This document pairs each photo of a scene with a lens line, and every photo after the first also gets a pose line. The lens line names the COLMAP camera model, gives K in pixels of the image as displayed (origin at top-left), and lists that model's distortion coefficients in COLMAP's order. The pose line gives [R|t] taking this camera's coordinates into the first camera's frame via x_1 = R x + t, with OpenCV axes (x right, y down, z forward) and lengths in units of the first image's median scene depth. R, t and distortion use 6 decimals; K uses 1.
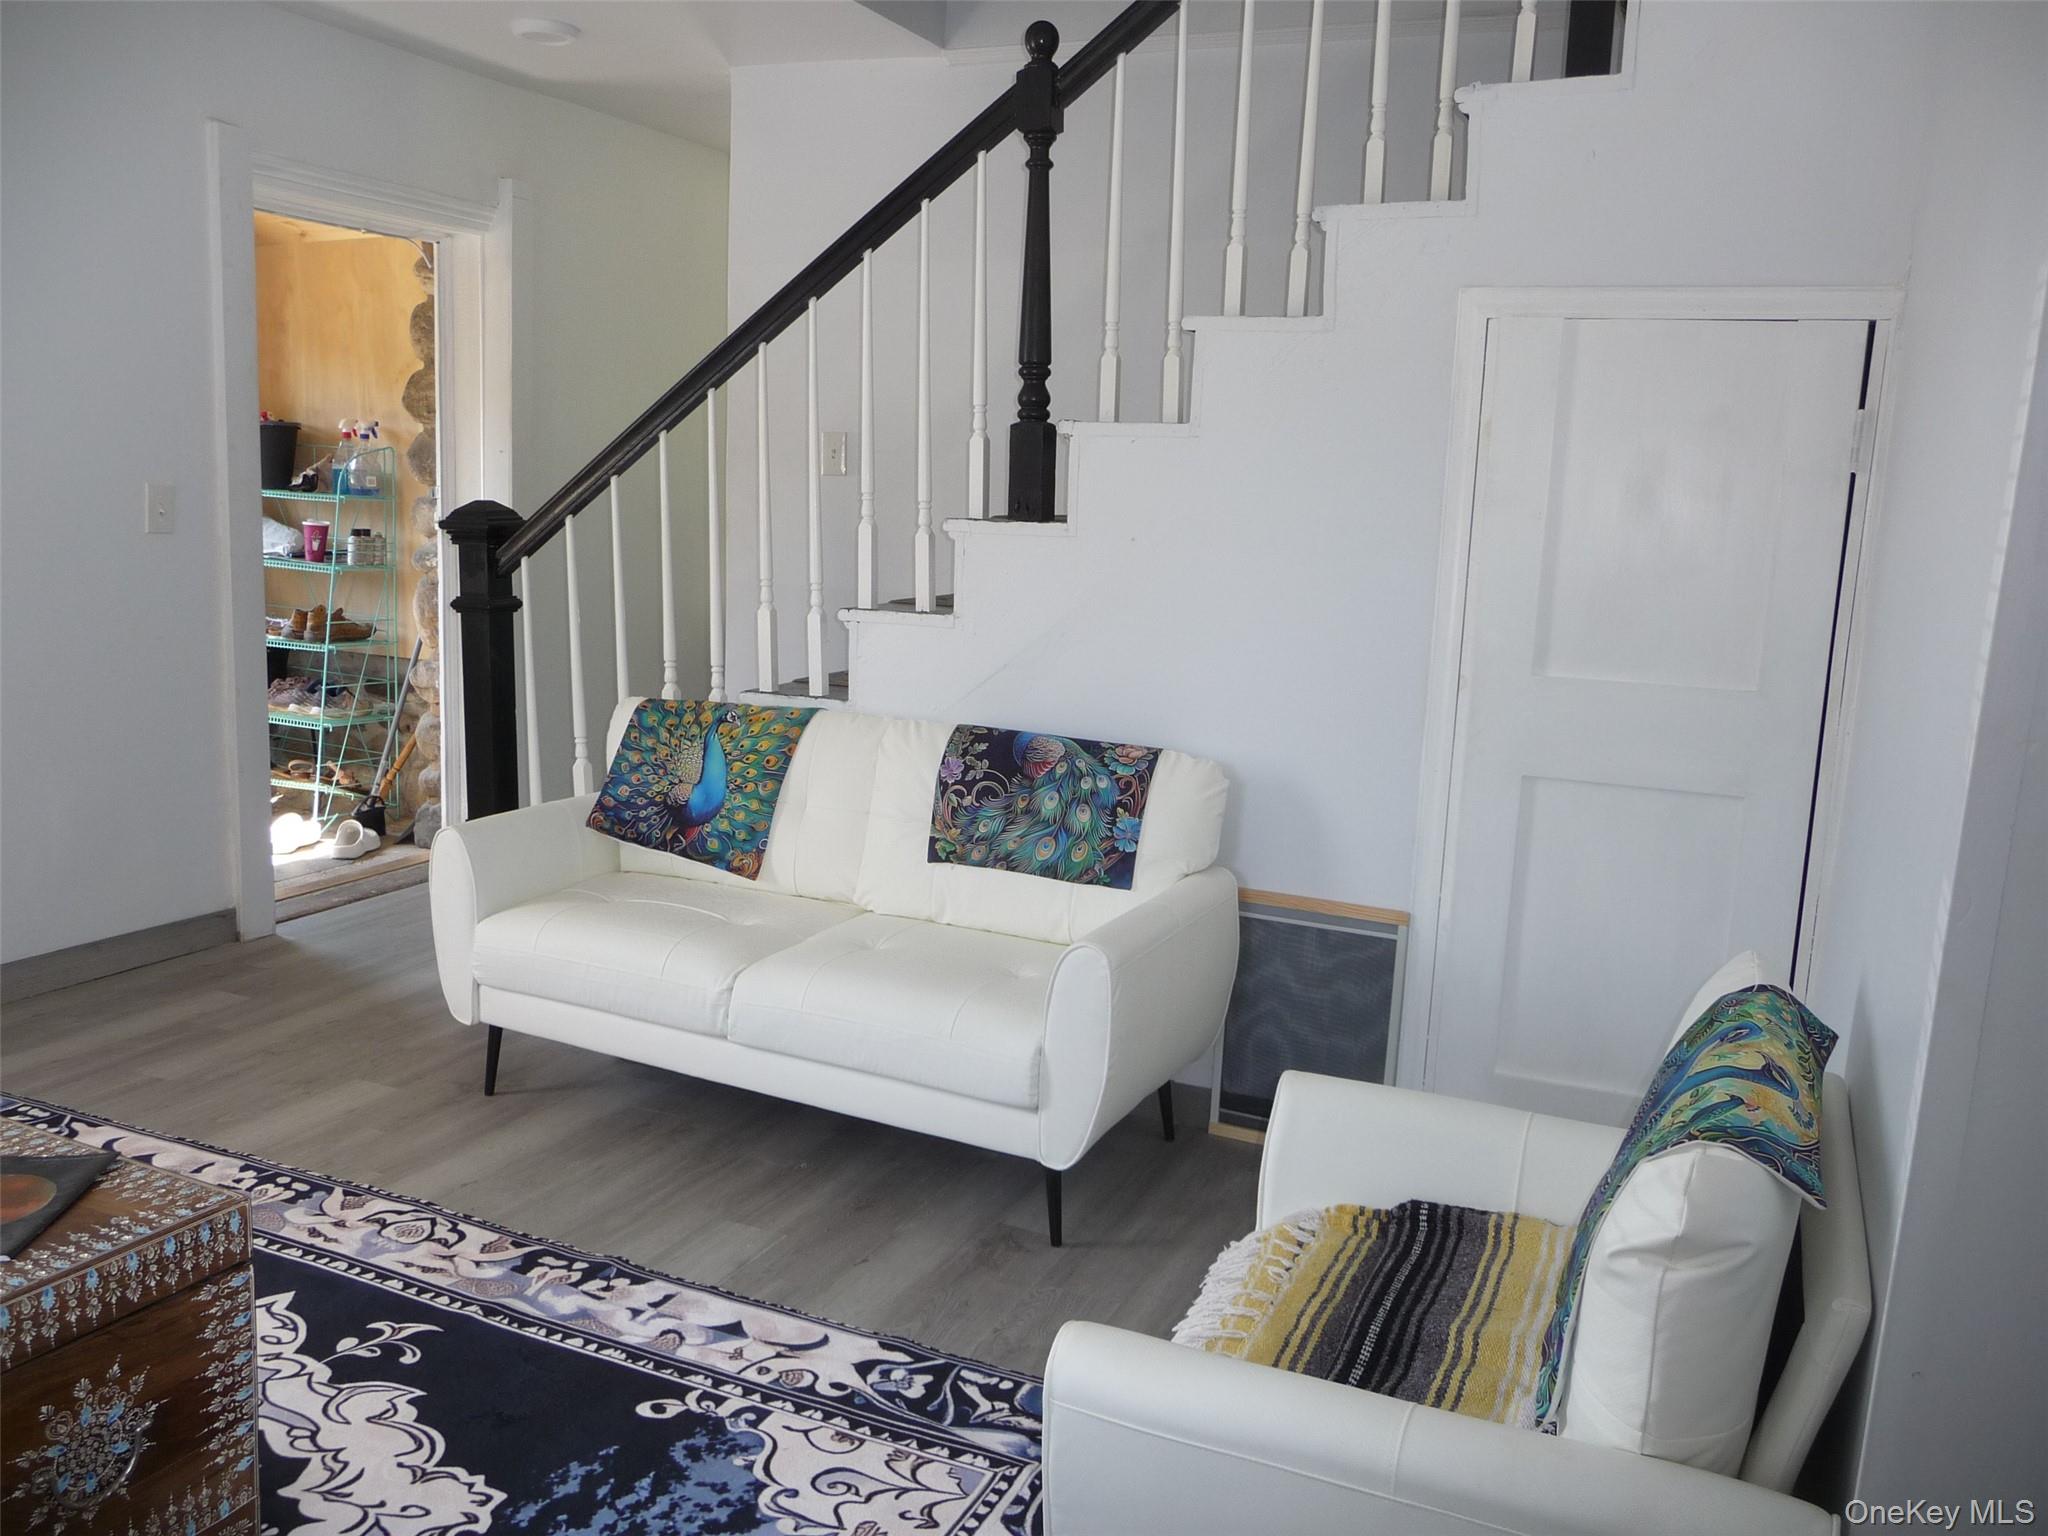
lens RADIAL K [[1684.1, 0, 1007.8], [0, 1684.1, 750.4], [0, 0, 1]] dist [-0.041818, 0.041140]
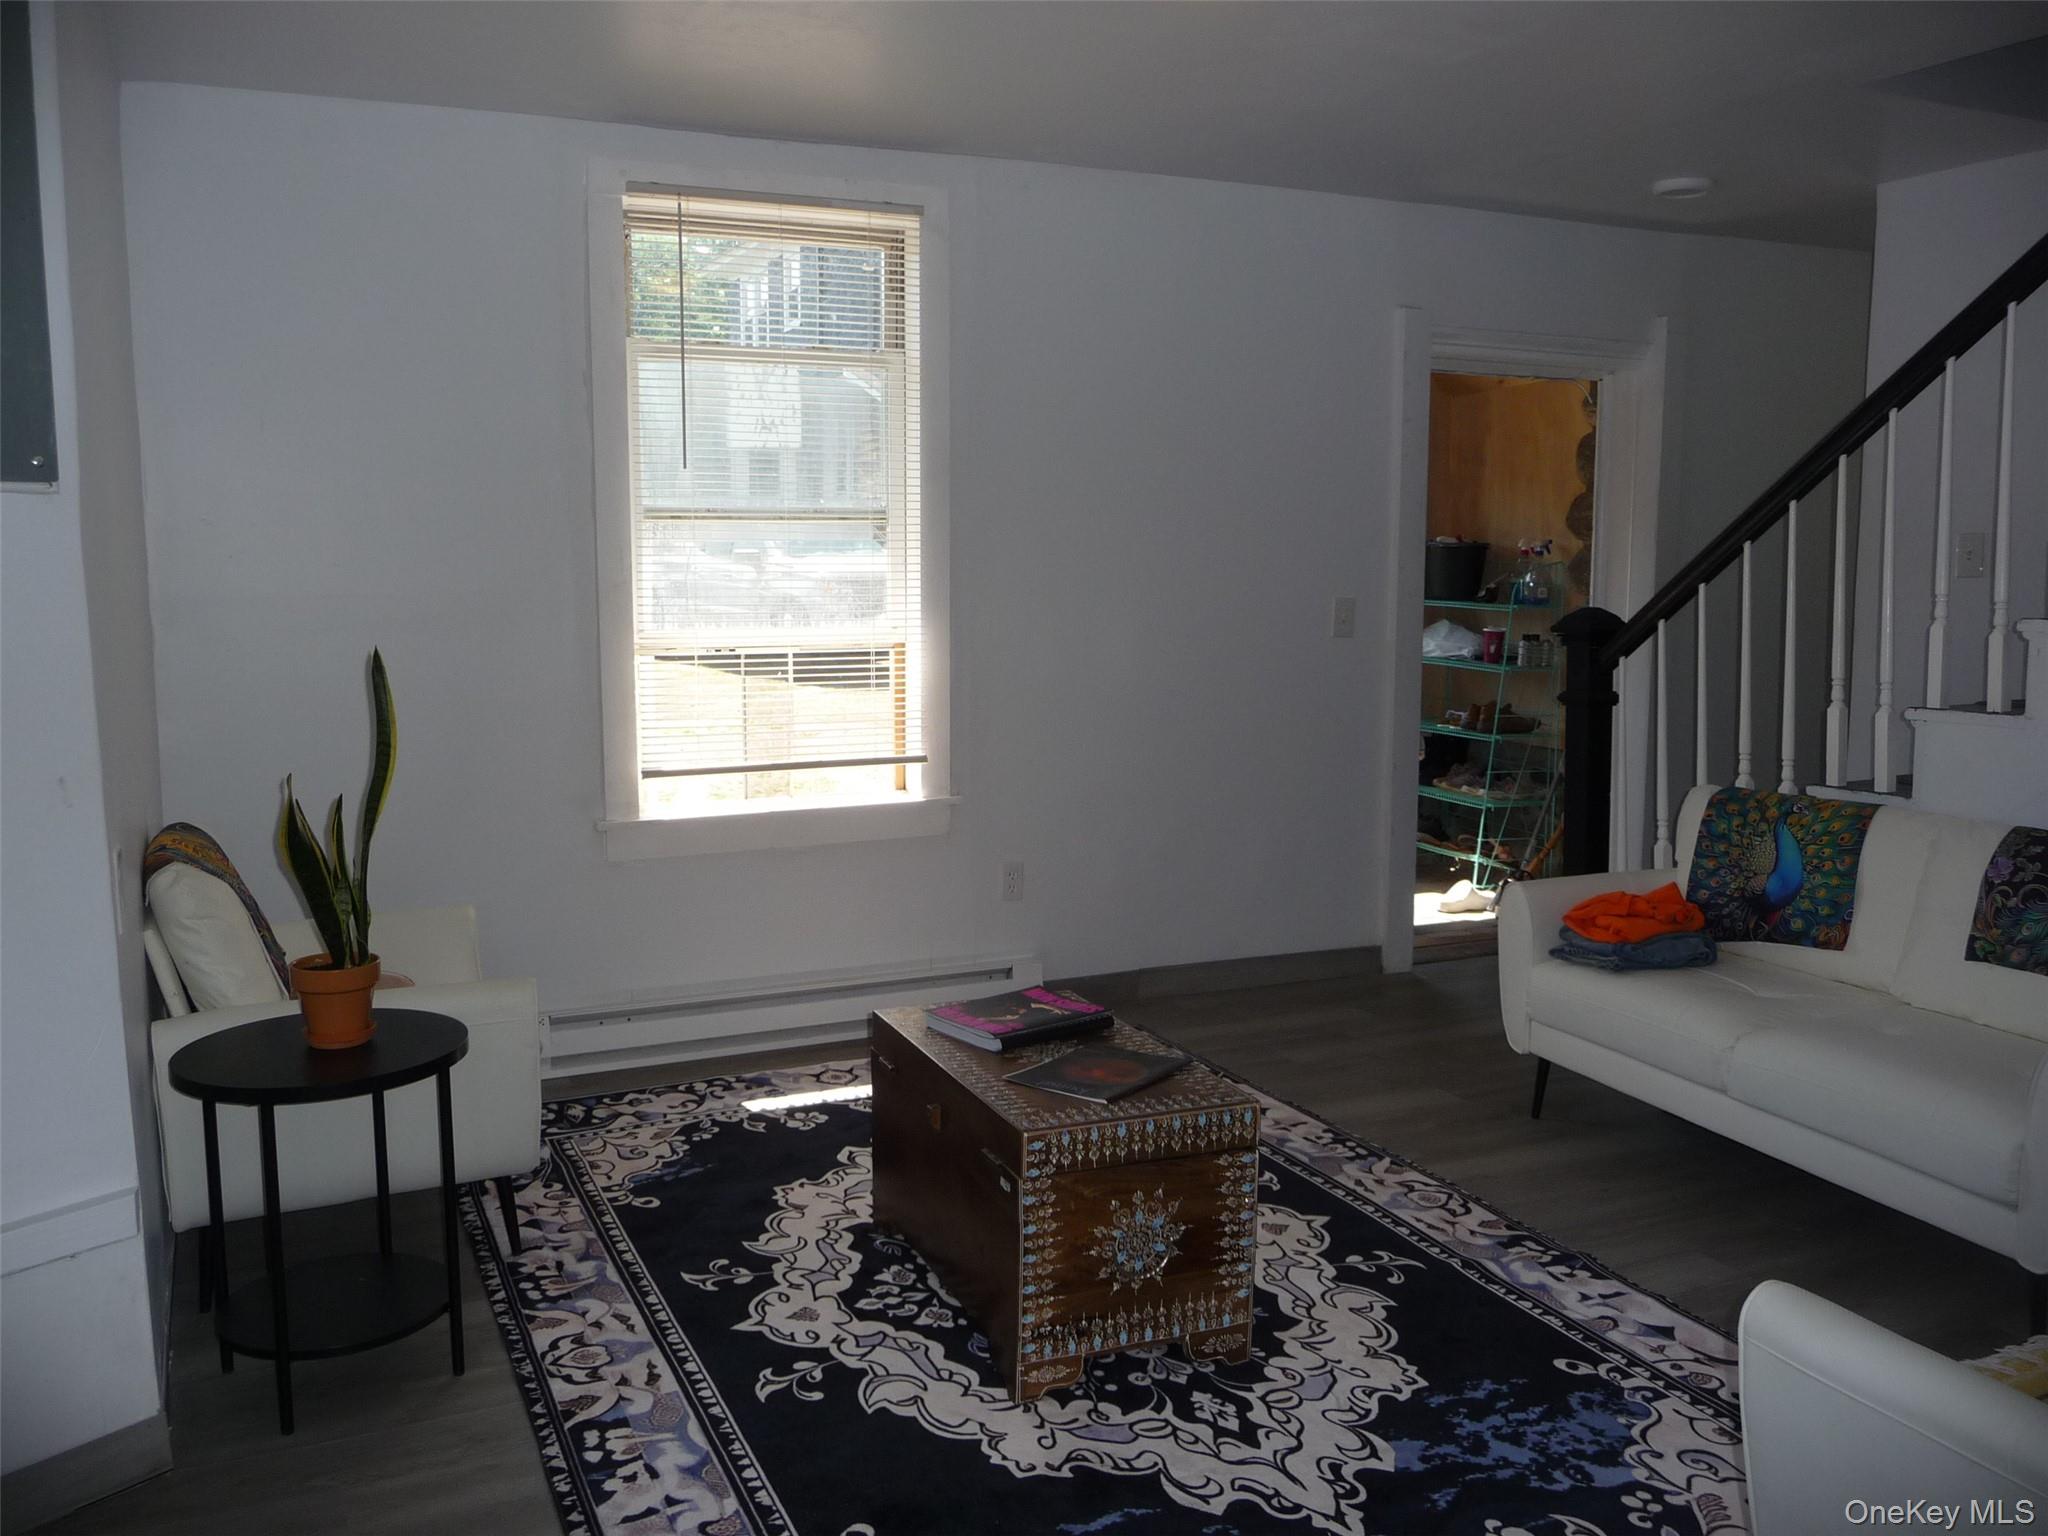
lens RADIAL K [[1684.1, 0, 1019.7], [0, 1684.1, 759.4], [0, 0, 1]] dist [-0.041818, 0.041140]
pose [[0.750659, 0.042652, -0.659312, 0.236413], [-0.082152, 0.996195, -0.029087, 0.029716], [0.655563, 0.075998, 0.751307, -0.161442]]
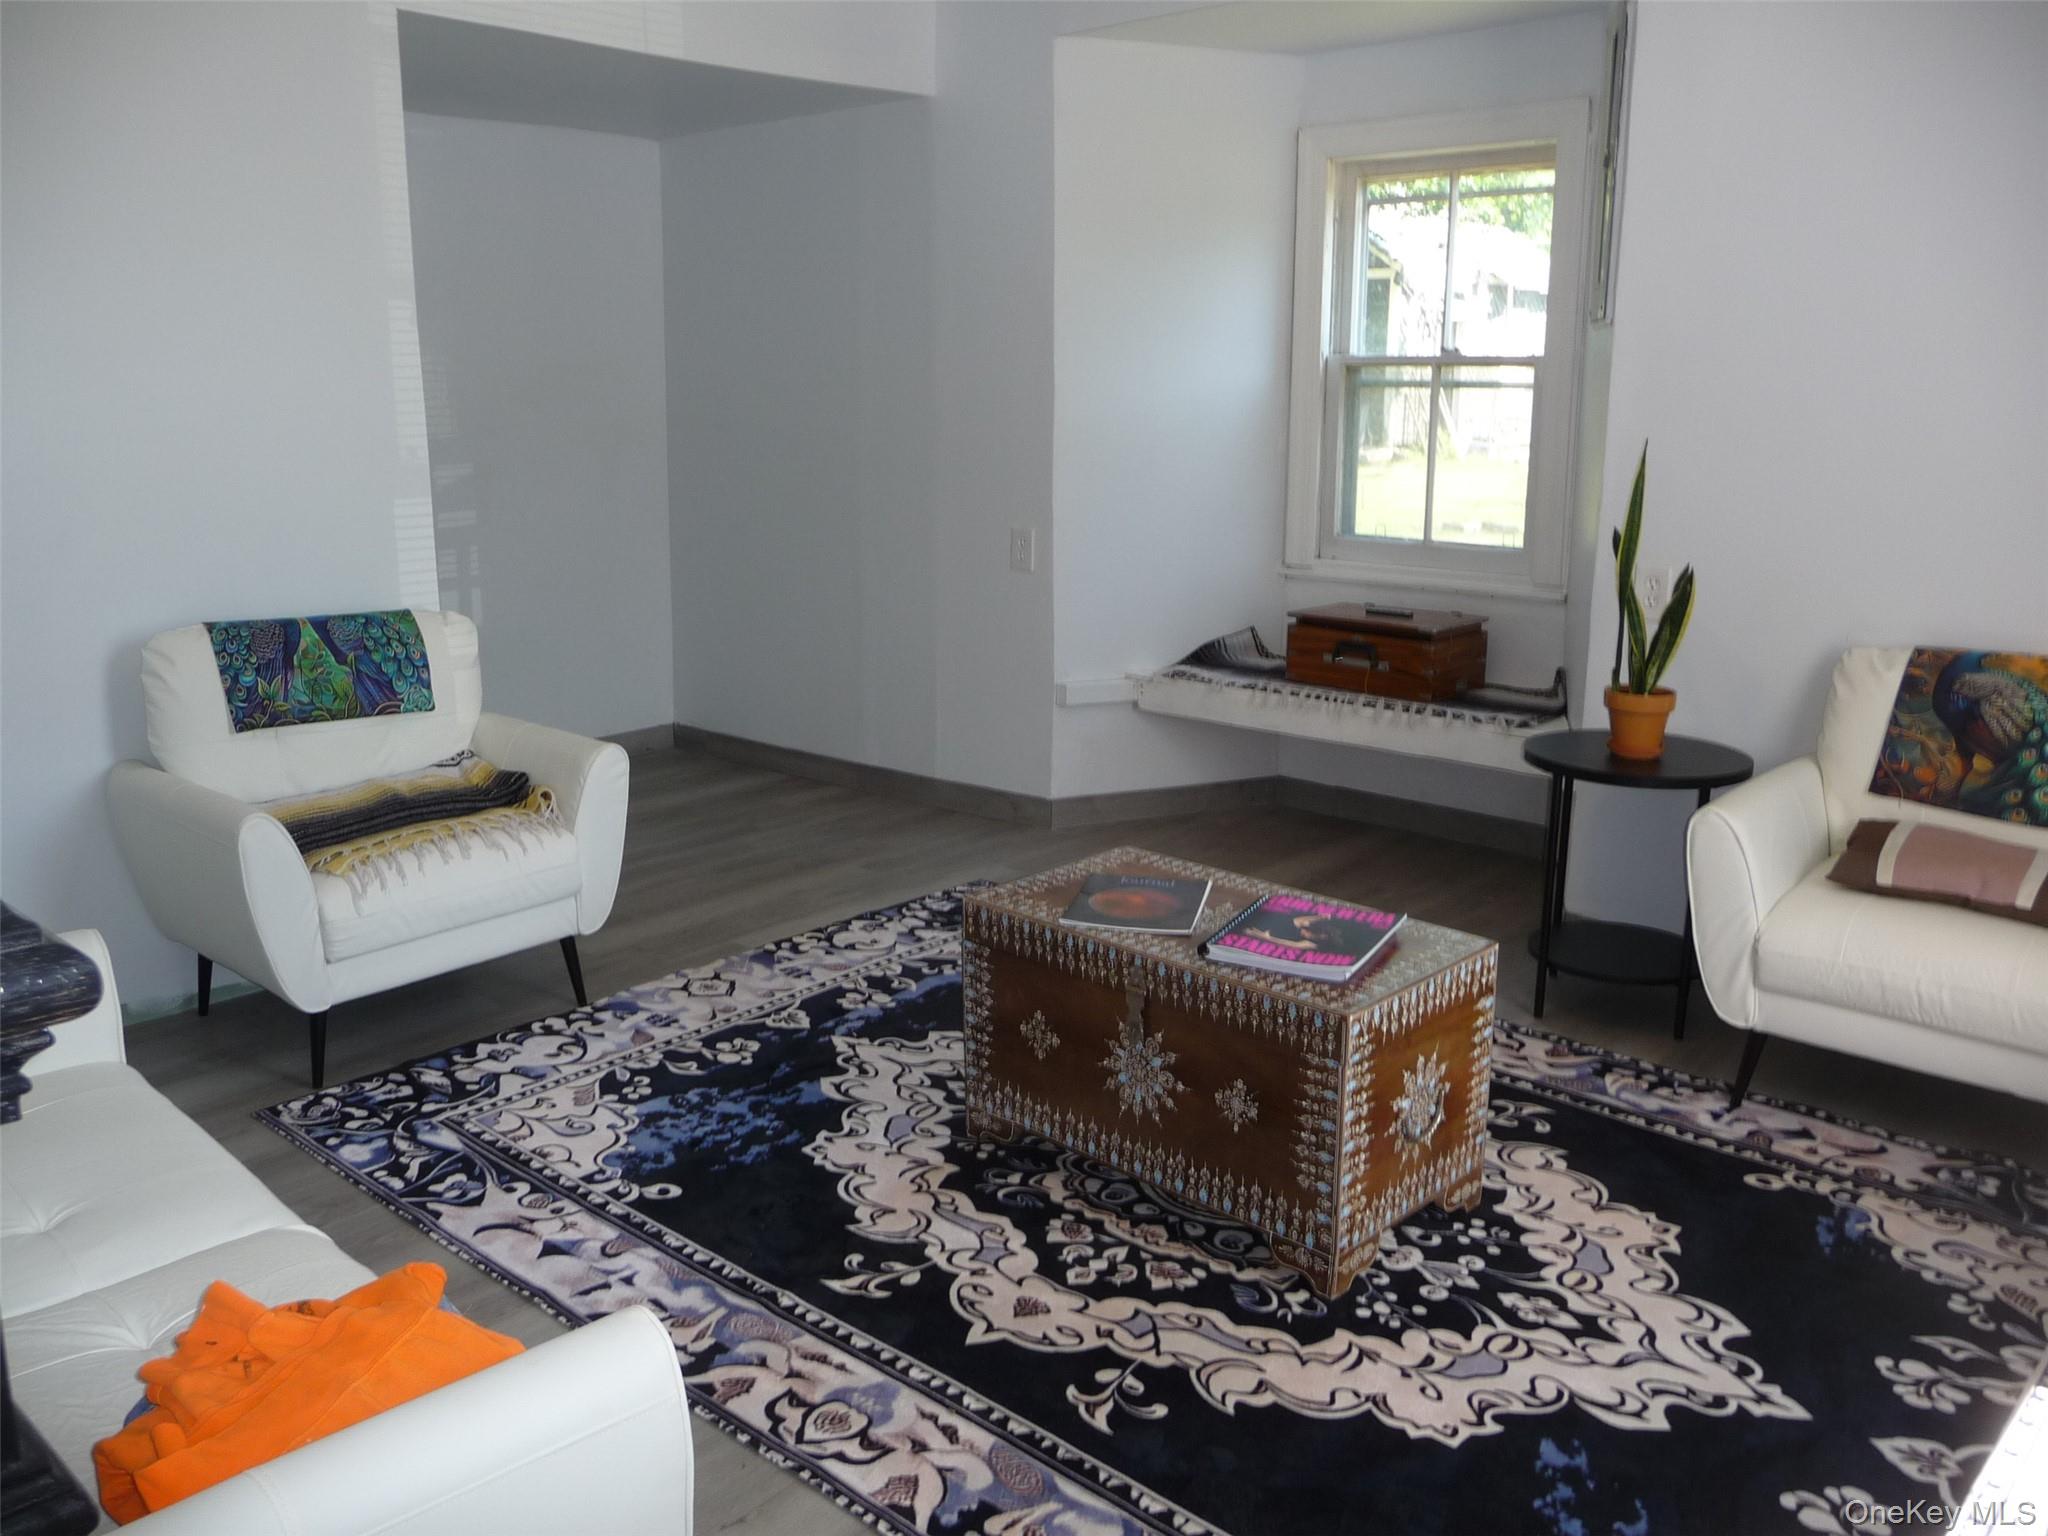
lens RADIAL K [[1684.1, 0, 974.4], [0, 1684.1, 757.1], [0, 0, 1]] dist [-0.041818, 0.041140]
pose [[-0.943638, -0.107509, 0.313032, -0.687235], [0.022586, 0.922654, 0.384968, -0.308937], [-0.330207, 0.370341, -0.868223, 1.681924]]
